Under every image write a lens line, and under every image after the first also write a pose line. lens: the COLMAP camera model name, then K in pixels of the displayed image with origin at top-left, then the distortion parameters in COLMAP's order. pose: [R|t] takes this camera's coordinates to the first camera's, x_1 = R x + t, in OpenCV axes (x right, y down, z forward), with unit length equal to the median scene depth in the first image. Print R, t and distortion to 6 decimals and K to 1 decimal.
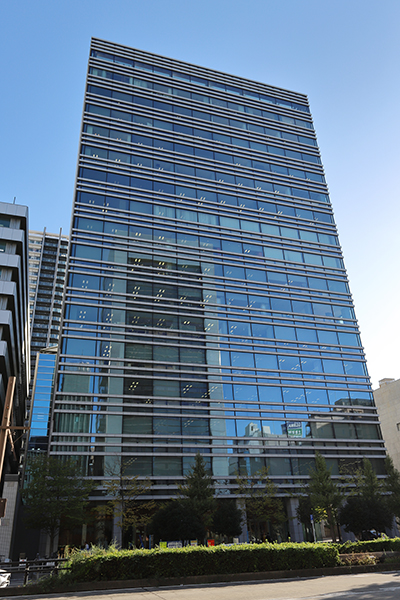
lens RADIAL K [[466.6, 0, 201.1], [0, 466.6, 302.6], [0, 0, 1]] dist [-0.005016, 0.002570]
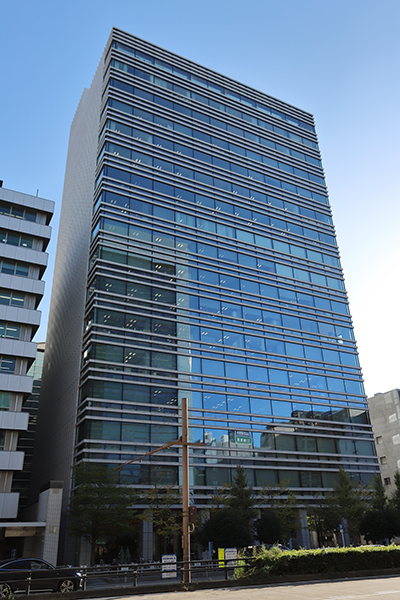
lens RADIAL K [[503.9, 0, 200.0], [0, 503.9, 300.0], [0, 0, 1]] dist [-0.001100, -0.009067]
pose [[0.983719, 0.080471, 0.160693, -0.186030], [-0.081024, 0.996707, -0.003117, -0.020929], [-0.160415, -0.009954, 0.986999, -0.058844]]
